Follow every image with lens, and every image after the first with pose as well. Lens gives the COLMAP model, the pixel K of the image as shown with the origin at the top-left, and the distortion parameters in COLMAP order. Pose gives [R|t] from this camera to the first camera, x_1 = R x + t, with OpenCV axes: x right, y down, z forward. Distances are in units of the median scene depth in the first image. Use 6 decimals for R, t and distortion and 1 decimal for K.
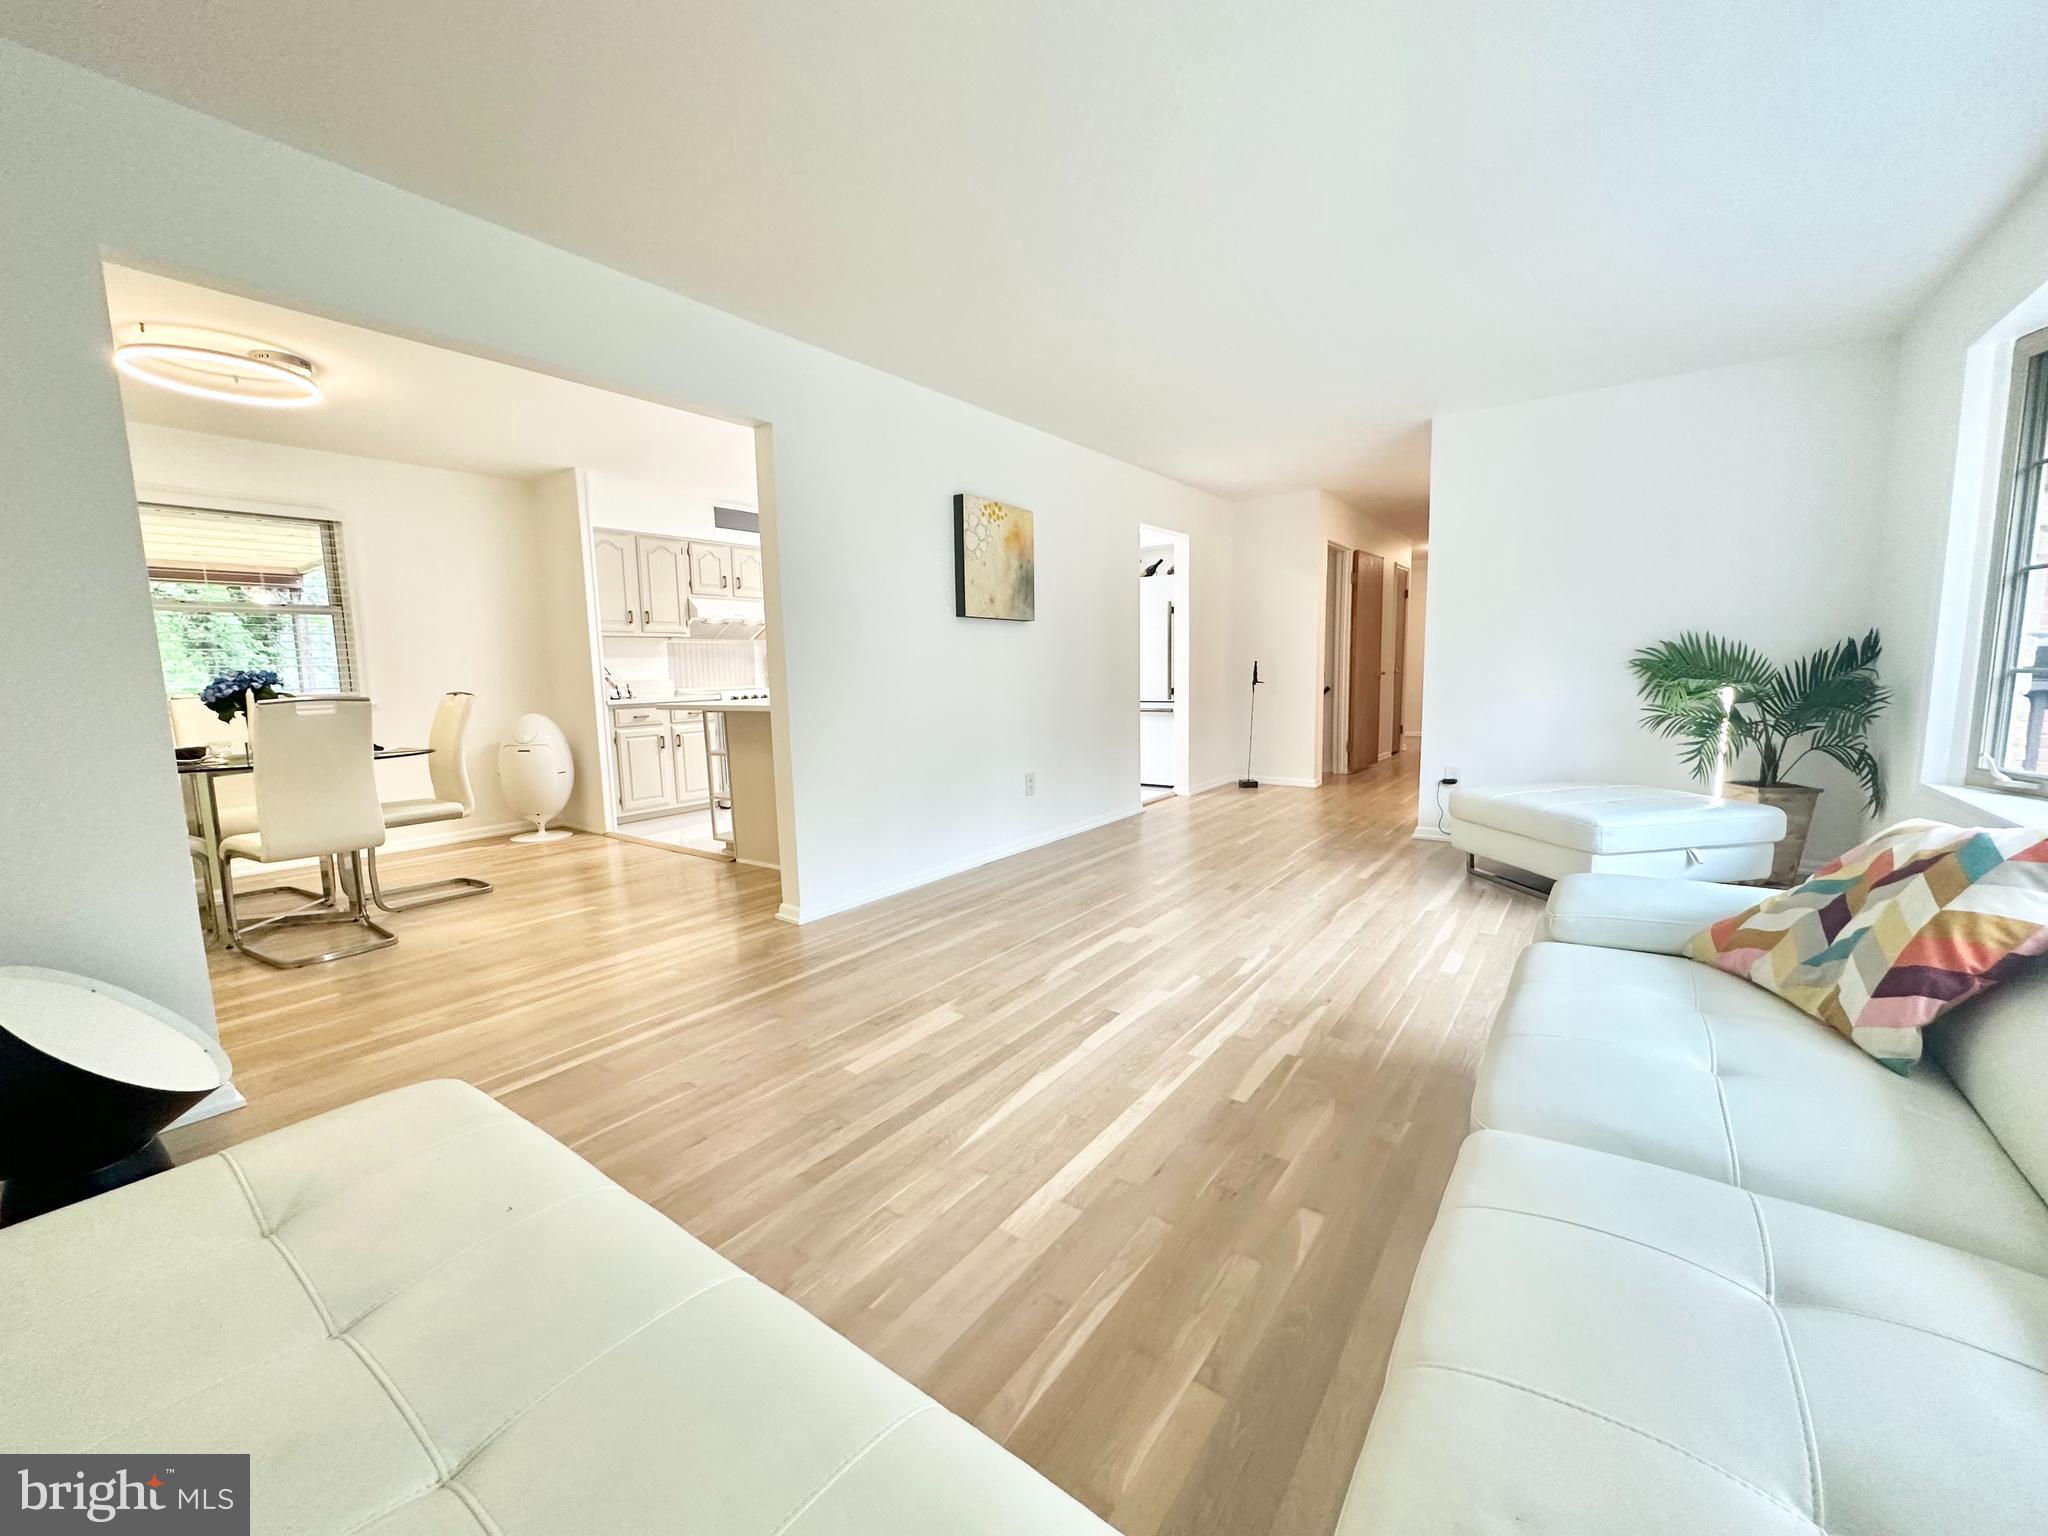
lens RADIAL K [[816.1, 0, 1025.0], [0, 816.1, 765.5], [0, 0, 1]] dist [-0.003847, 0.000592]
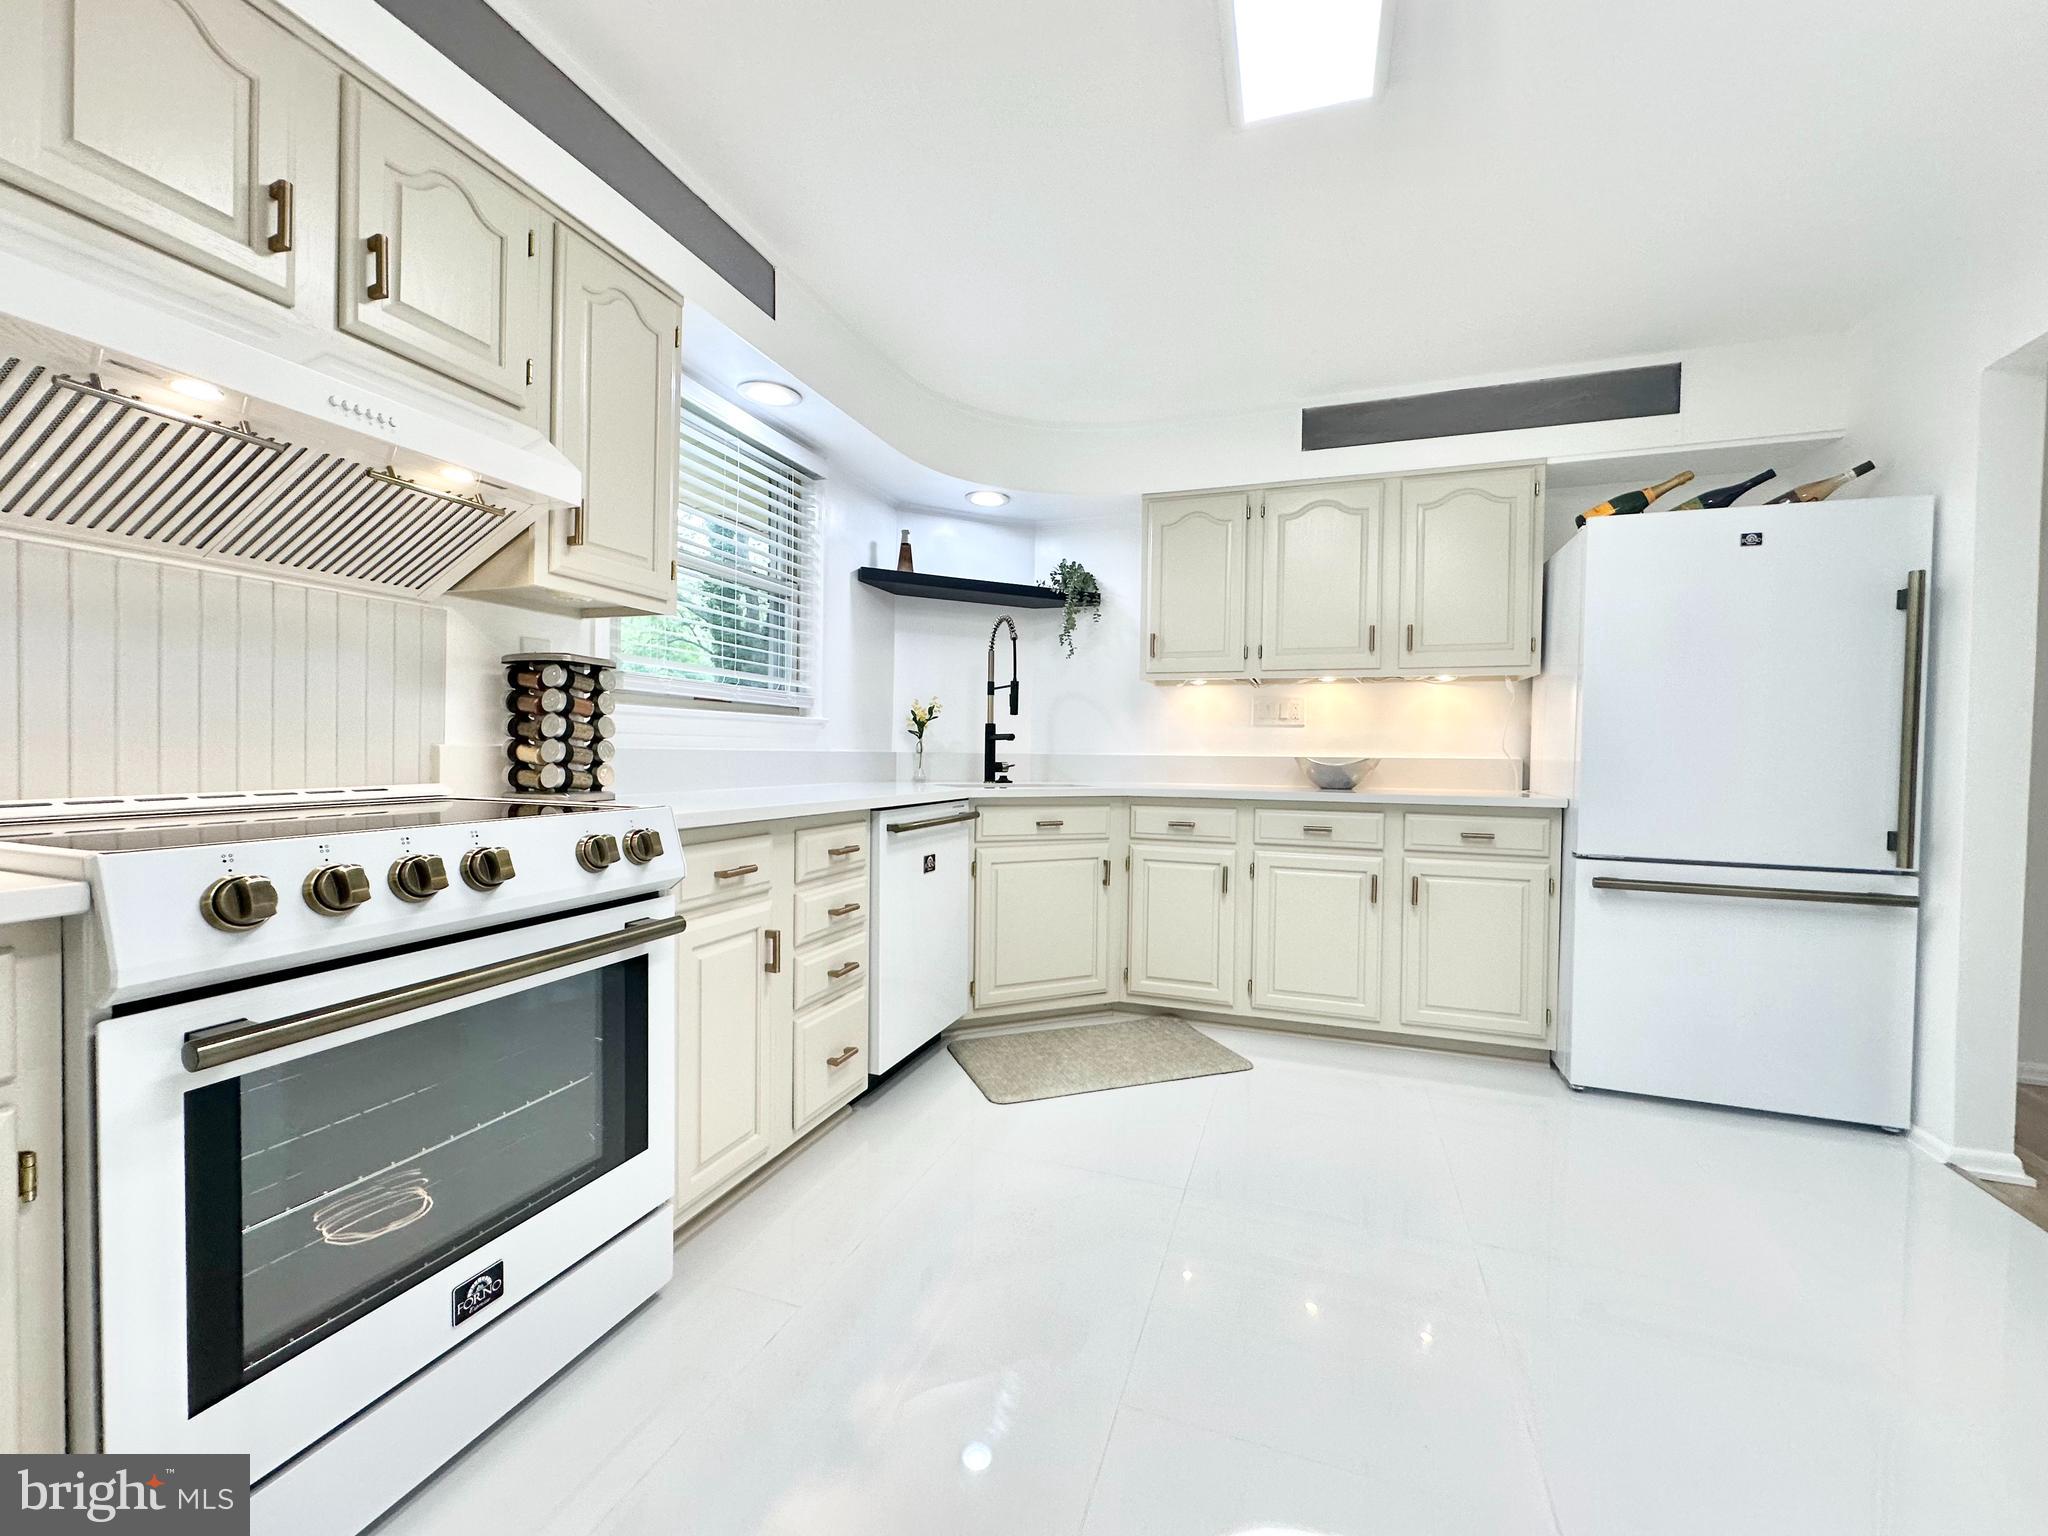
lens RADIAL K [[816.1, 0, 1022.6], [0, 816.1, 766.0], [0, 0, 1]] dist [-0.003847, 0.000592]
pose [[0.959491, 0.034012, 0.279679, -0.399587], [-0.004670, 0.994470, -0.104917, -0.135386], [-0.281701, 0.099361, 0.954344, 1.236992]]
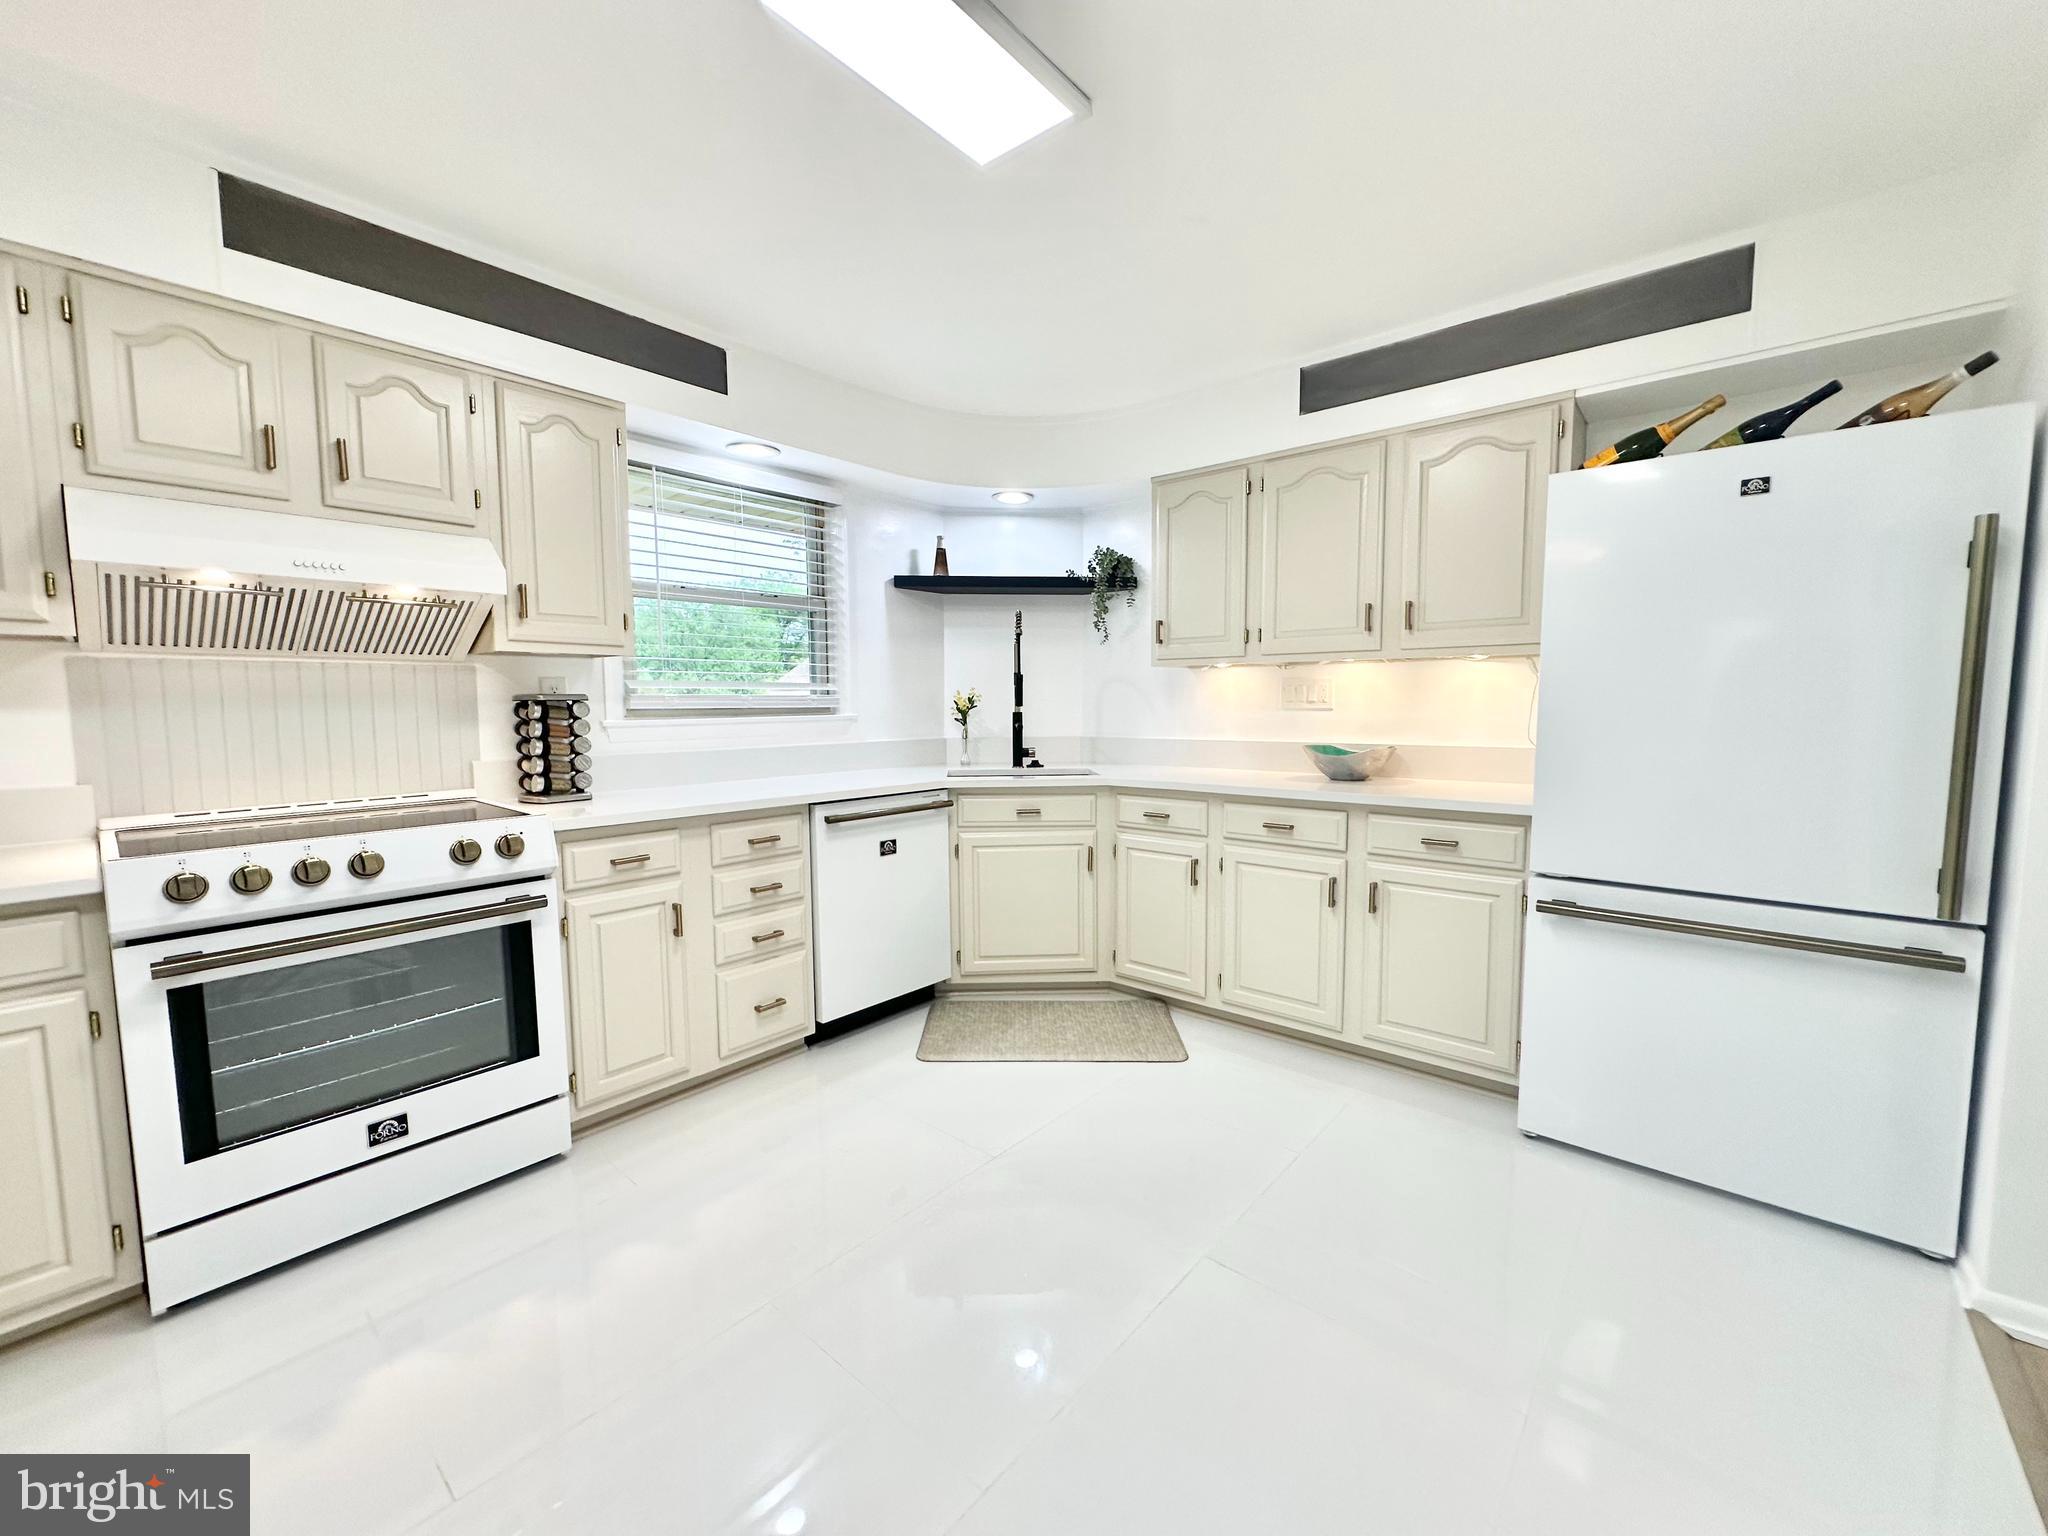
lens RADIAL K [[816.1, 0, 1023.4], [0, 816.1, 765.0], [0, 0, 1]] dist [-0.003847, 0.000592]
pose [[0.996404, 0.025075, -0.080930, -0.126028], [-0.028181, 0.998900, -0.037474, -0.173955], [0.079901, 0.039620, 0.996015, 1.156541]]
